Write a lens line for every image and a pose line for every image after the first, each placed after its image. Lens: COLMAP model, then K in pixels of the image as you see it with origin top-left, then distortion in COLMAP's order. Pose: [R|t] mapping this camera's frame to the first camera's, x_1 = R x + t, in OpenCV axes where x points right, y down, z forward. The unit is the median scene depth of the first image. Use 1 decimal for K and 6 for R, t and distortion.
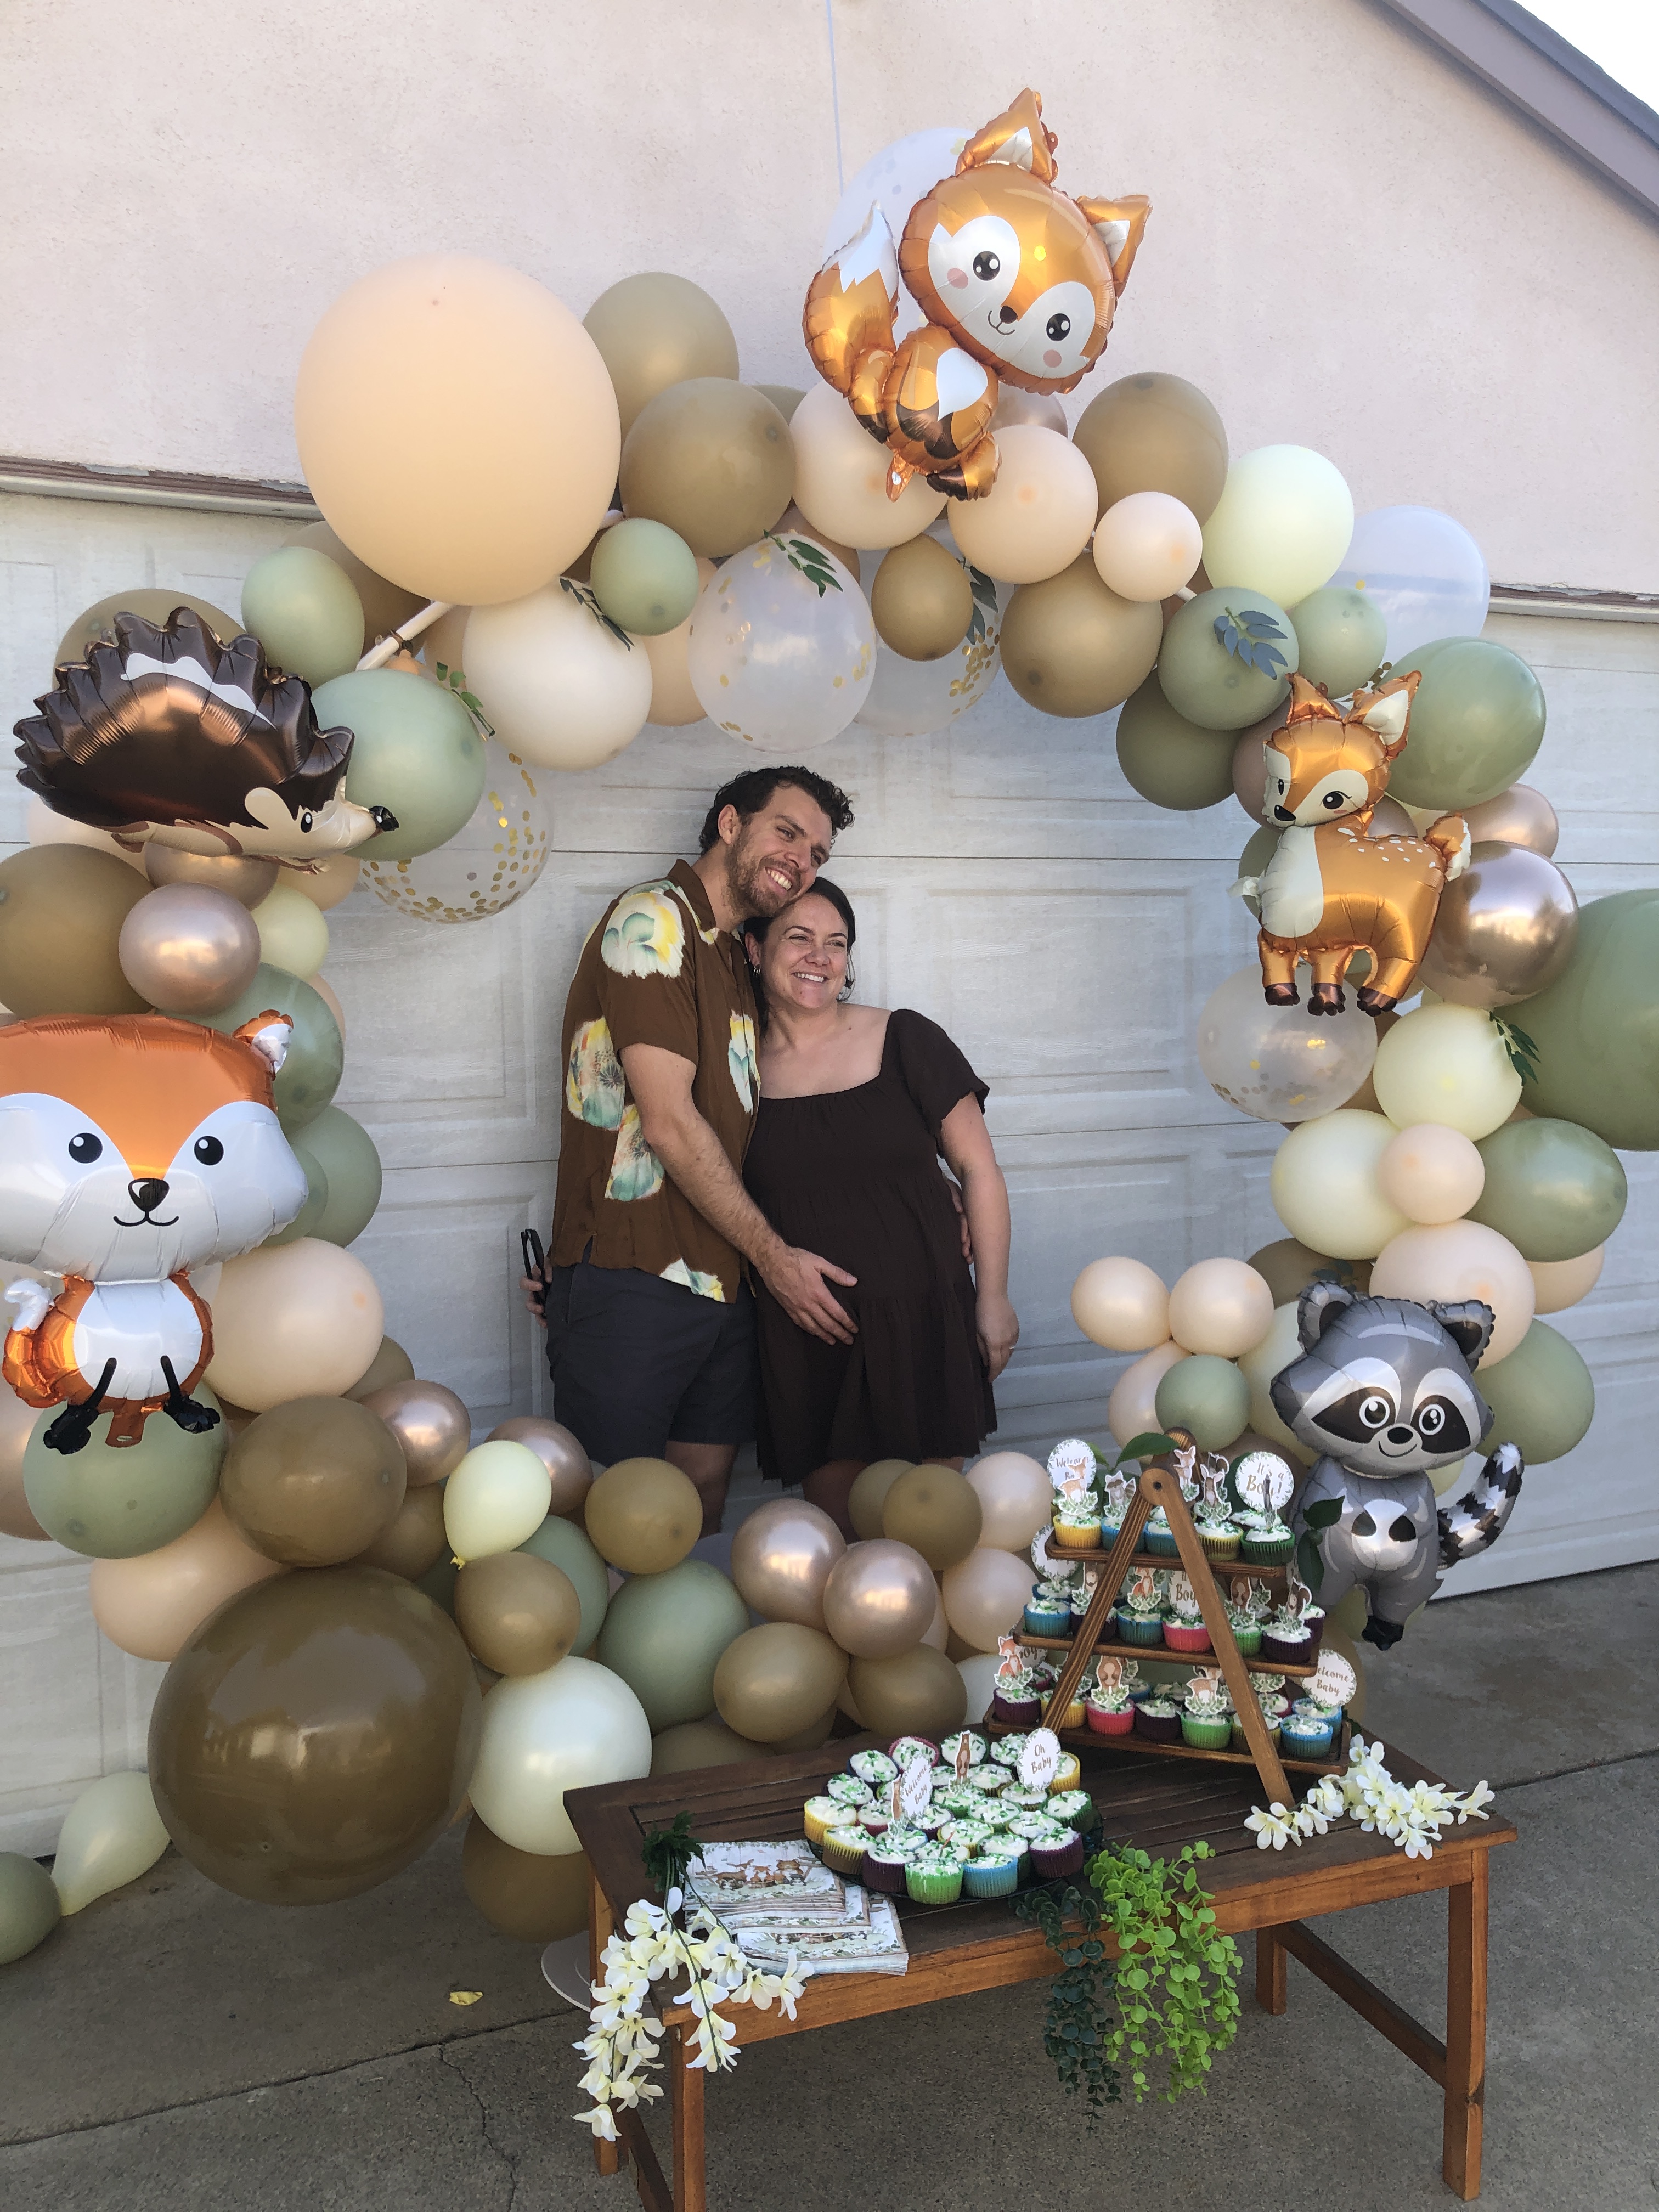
lens RADIAL K [[1795.9, 0, 794.1], [0, 1795.9, 1128.1], [0, 0, 1]] dist [0.012233, -0.000126]
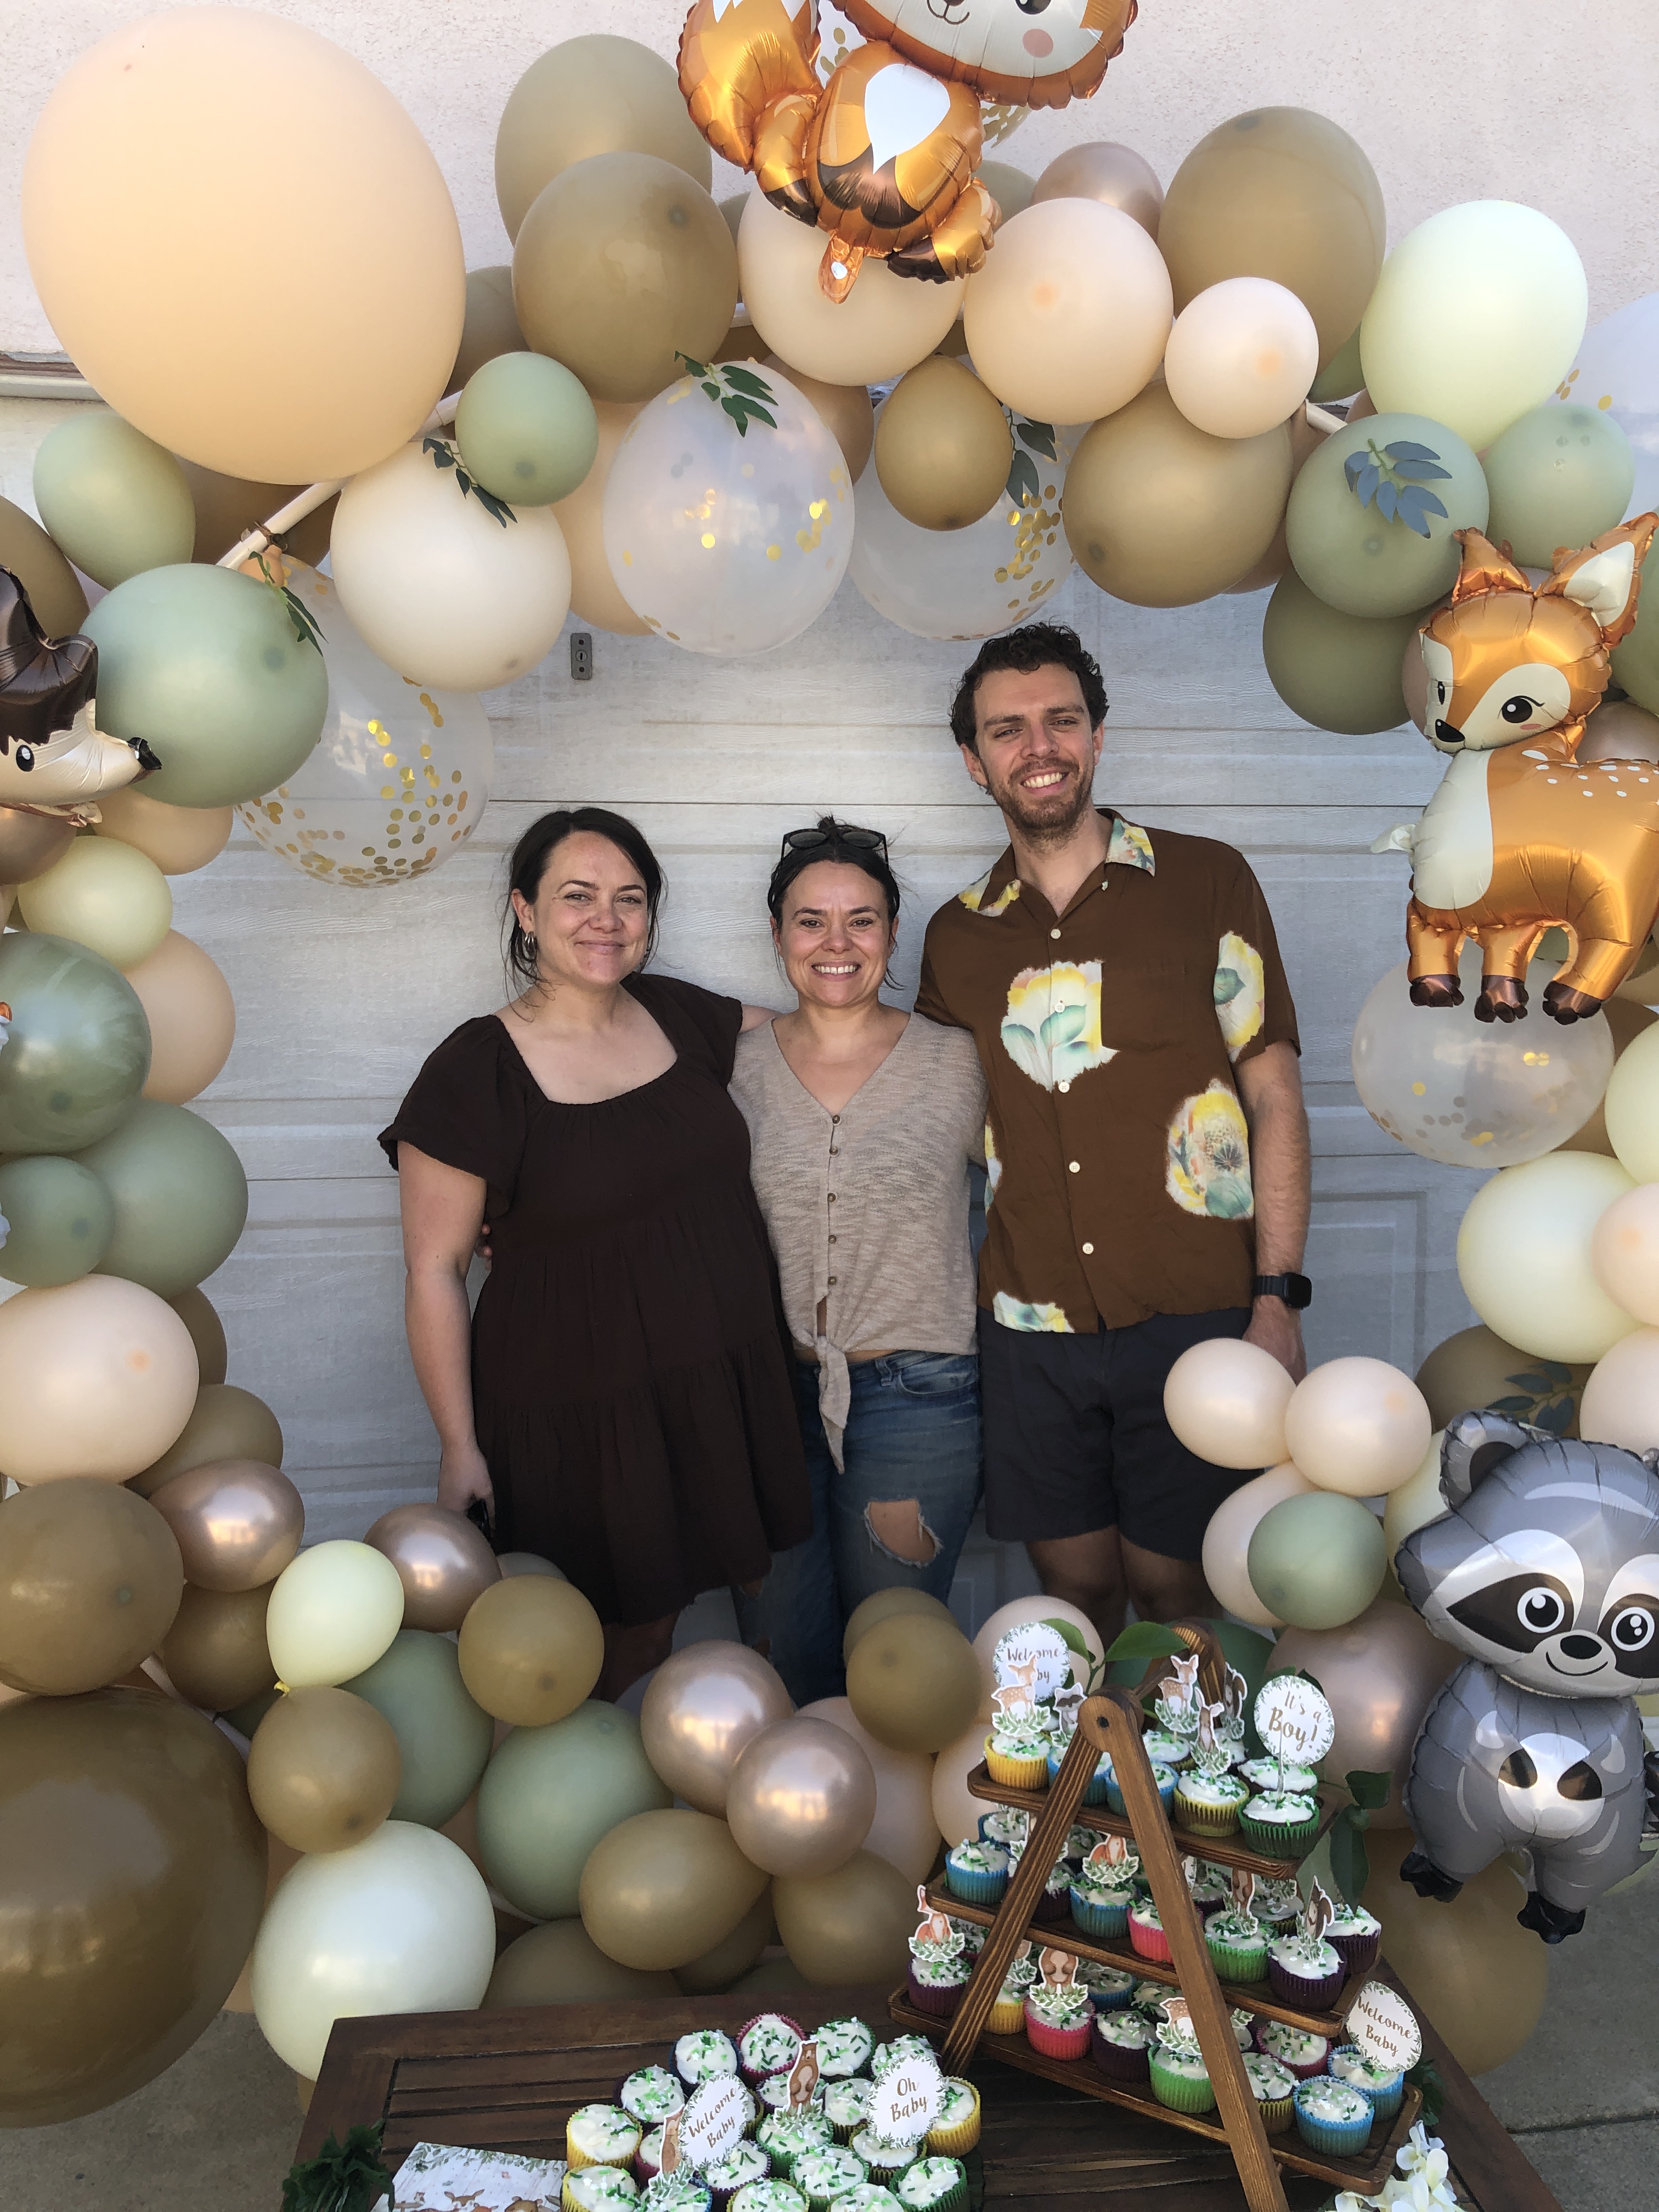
lens RADIAL K [[1795.9, 0, 787.3], [0, 1795.9, 1132.3], [0, 0, 1]] dist [0.012233, -0.000126]
pose [[0.969697, 0.035176, -0.241764, 0.207552], [-0.030182, 0.999248, 0.024332, -0.031260], [0.242438, -0.016297, 0.970030, 0.272533]]
